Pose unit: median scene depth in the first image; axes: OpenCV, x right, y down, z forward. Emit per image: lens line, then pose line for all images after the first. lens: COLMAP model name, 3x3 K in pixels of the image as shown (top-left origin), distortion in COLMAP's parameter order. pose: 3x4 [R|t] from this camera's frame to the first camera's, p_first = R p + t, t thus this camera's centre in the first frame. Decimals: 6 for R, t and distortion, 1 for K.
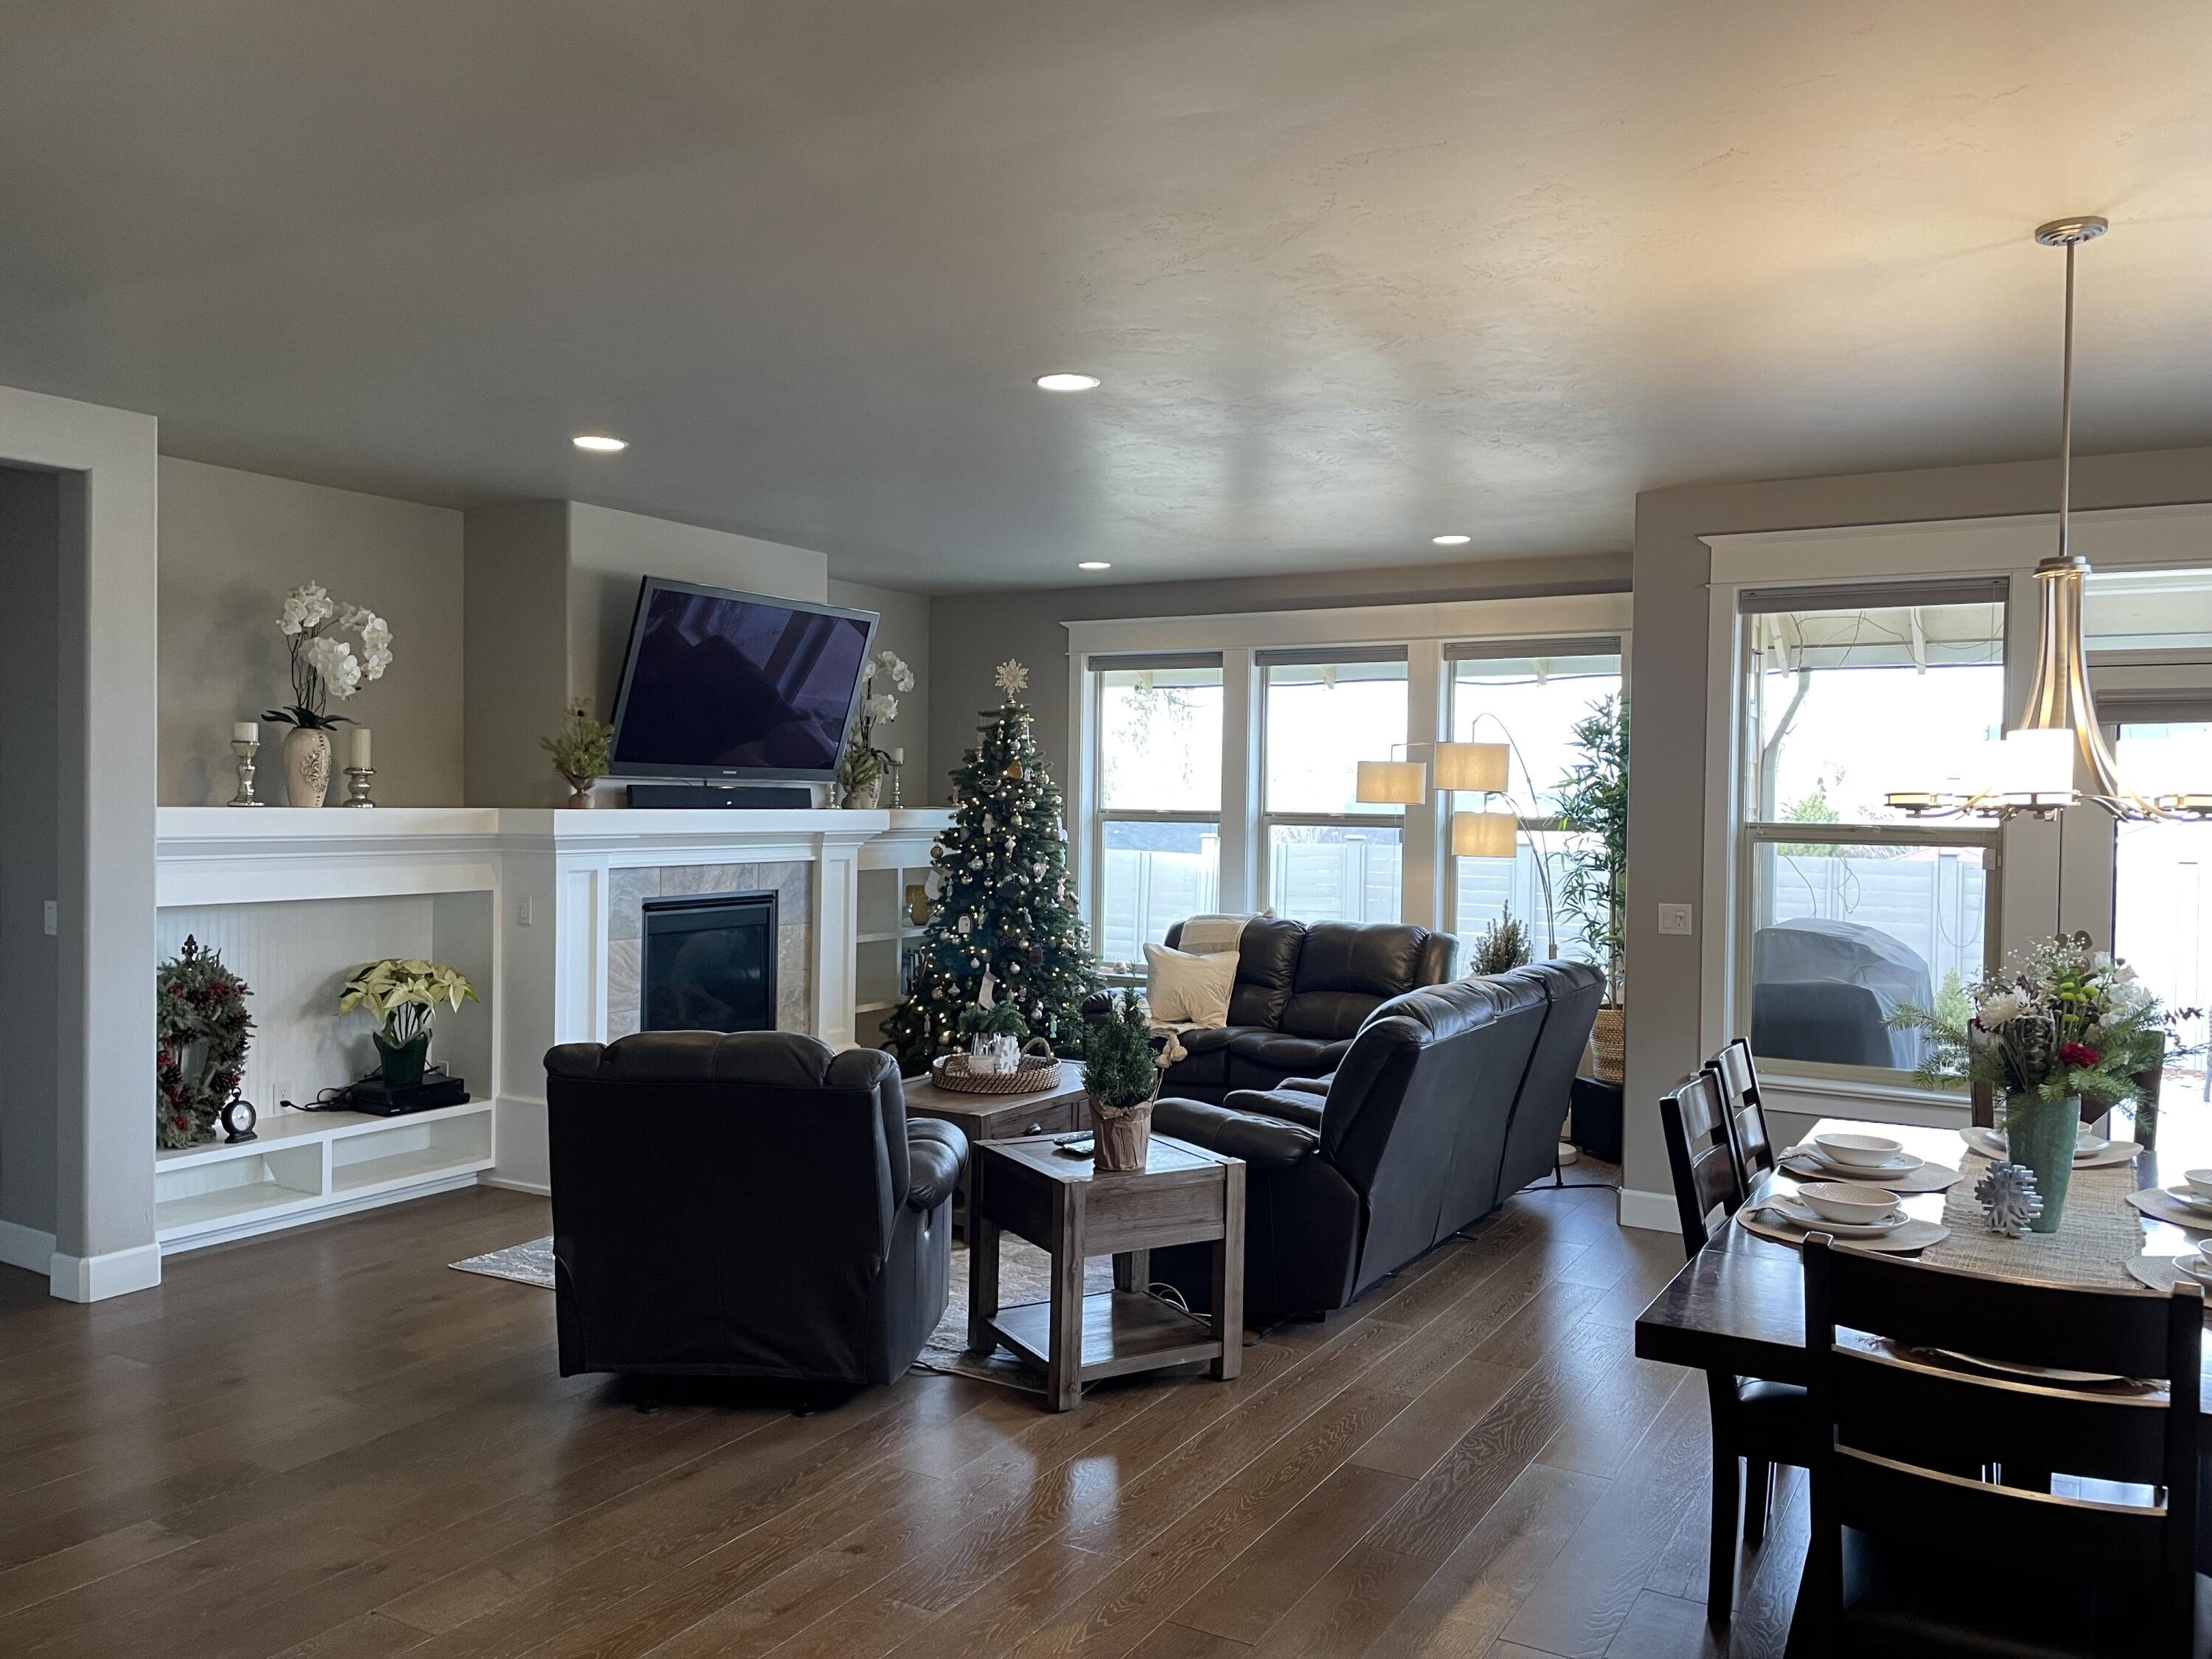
lens RADIAL K [[1665.0, 0, 1122.0], [0, 1665.0, 835.6], [0, 0, 1]] dist [0.092932, -0.119627]
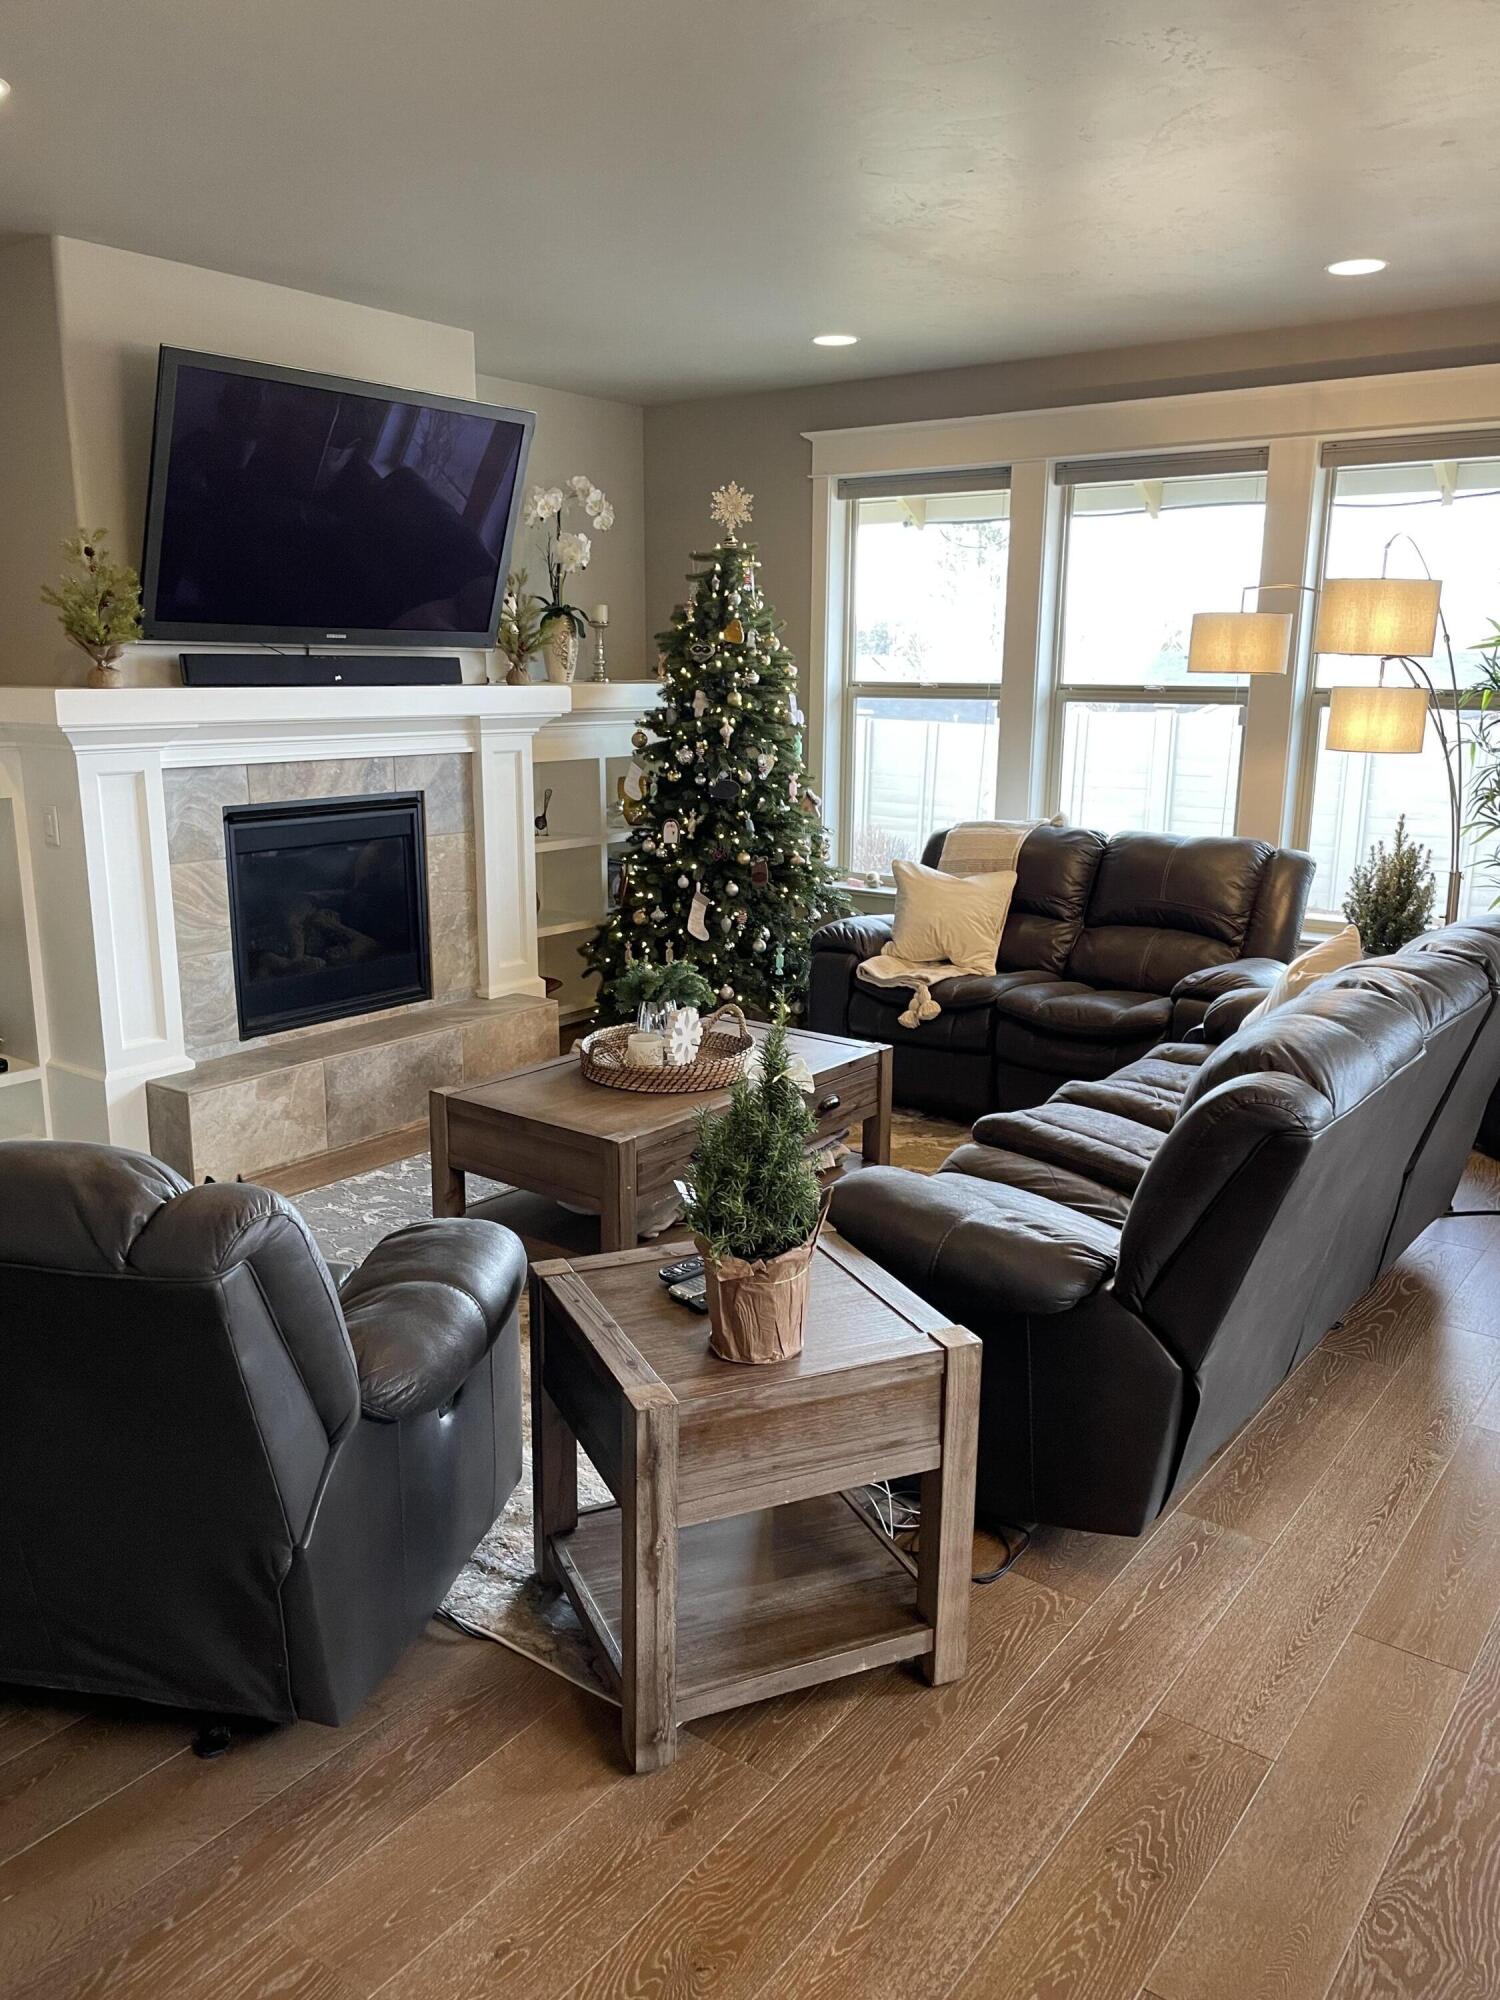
lens RADIAL K [[1505.4, 0, 759.2], [0, 1505.4, 997.7], [0, 0, 1]] dist [0.092932, -0.119627]
pose [[0.993659, 0.018790, -0.110852, 0.040307], [0.003237, 0.980747, 0.195258, -0.013584], [0.112387, -0.194379, 0.974467, 0.386083]]
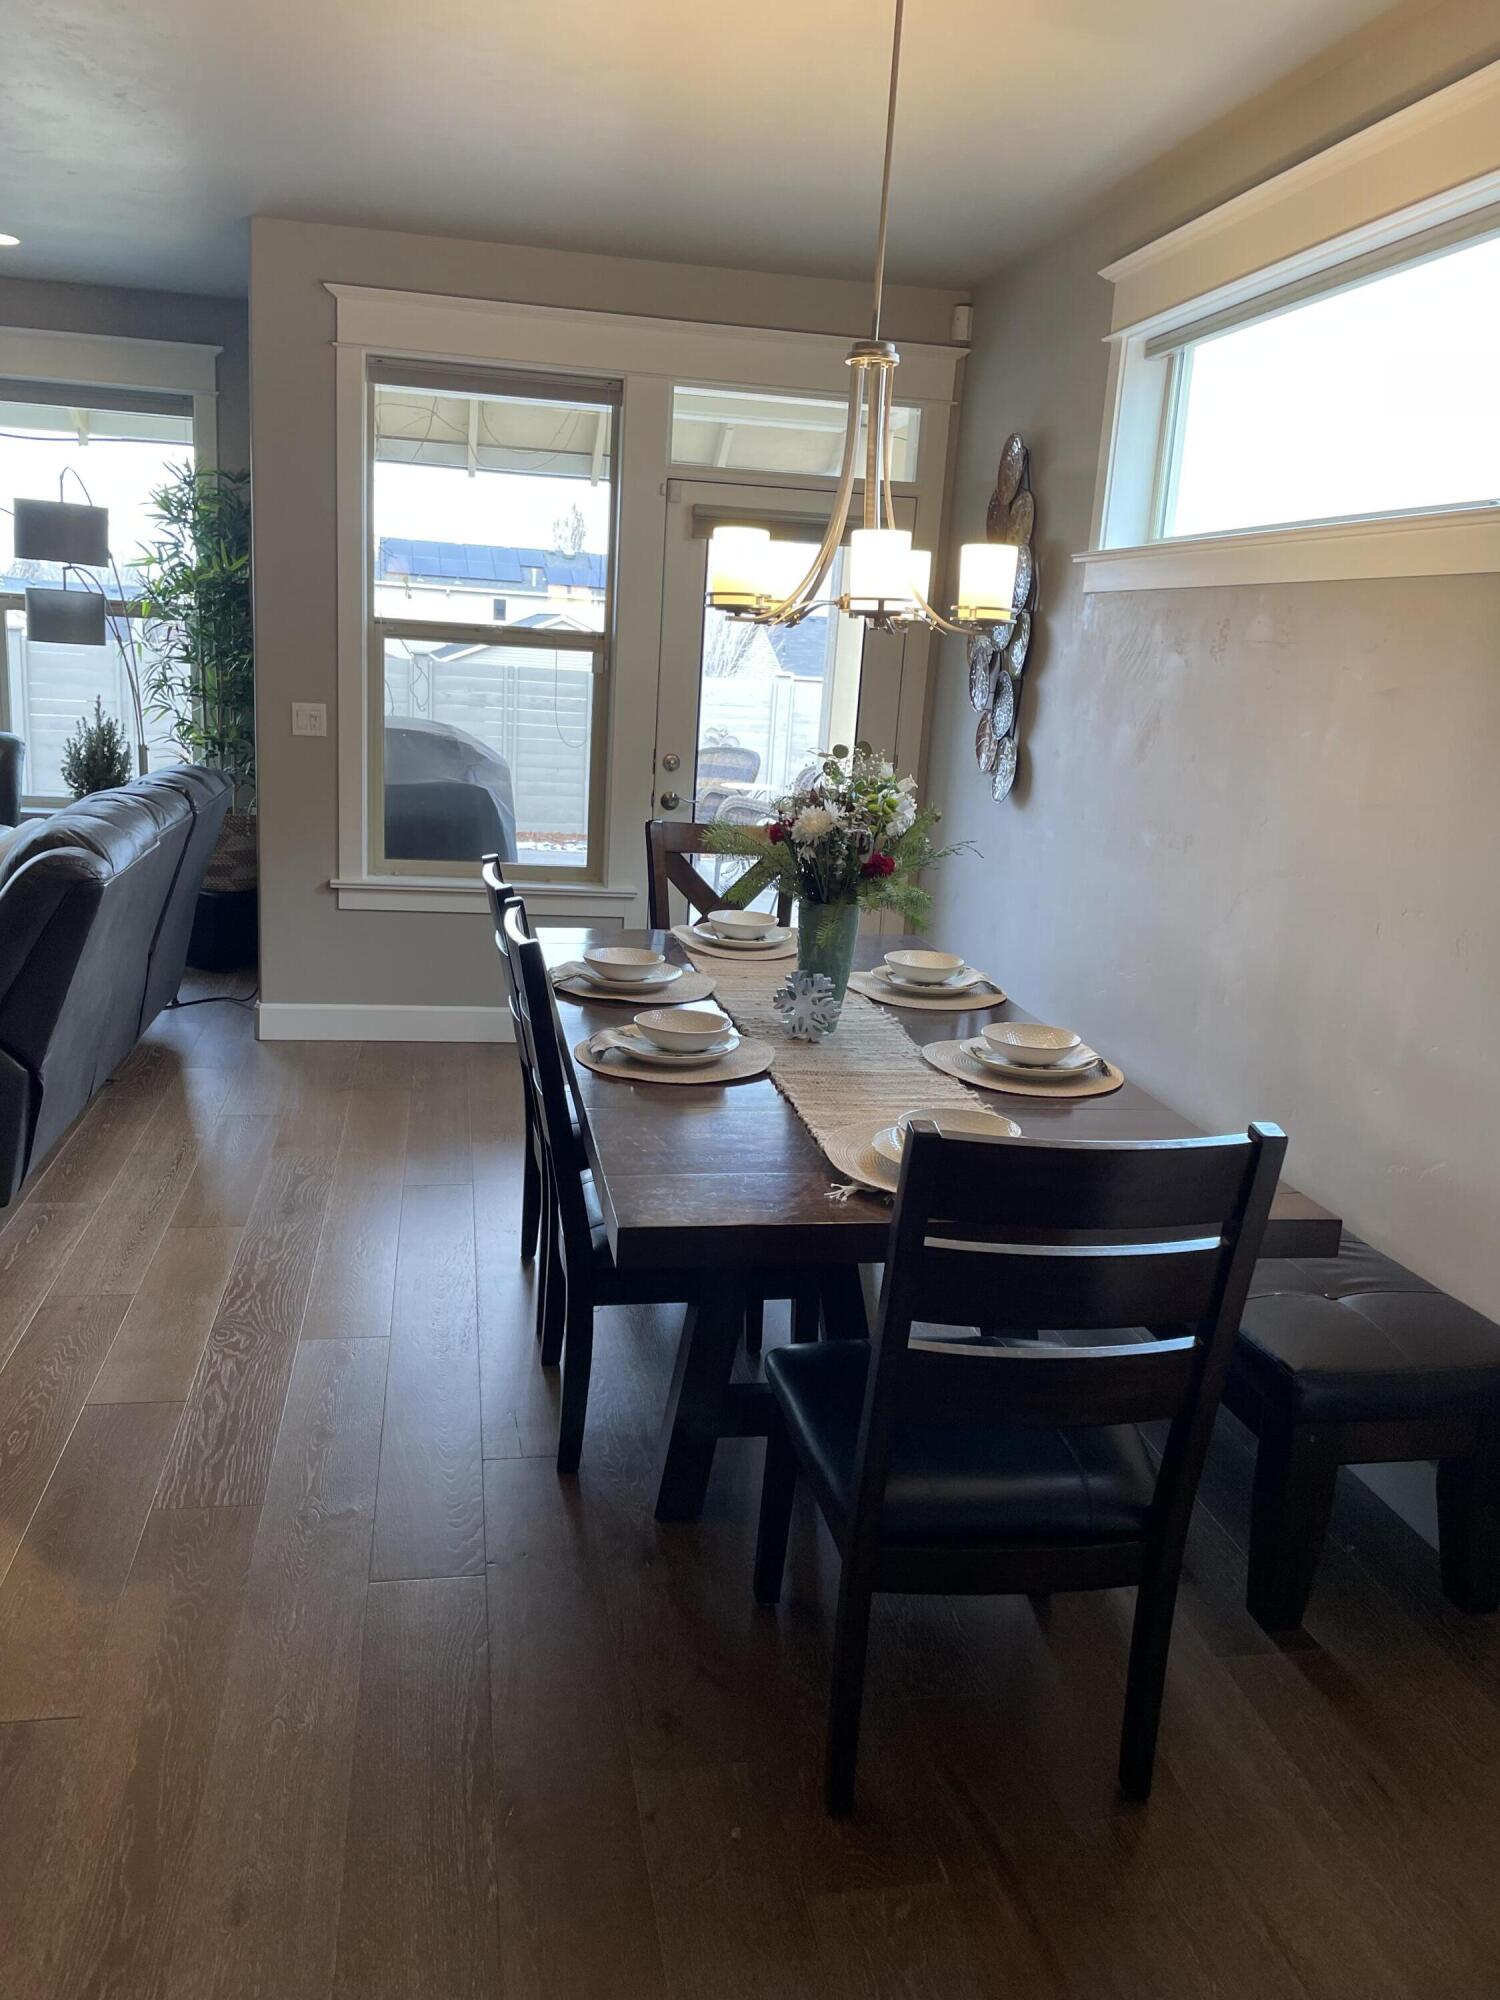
lens RADIAL K [[1505.4, 0, 729.5], [0, 1505.4, 981.9], [0, 0, 1]] dist [0.092932, -0.119627]
pose [[0.762884, -0.112531, 0.636666, -0.050876], [-0.034290, 0.976308, 0.213651, 0.003264], [-0.645625, -0.184822, 0.740952, 0.191503]]
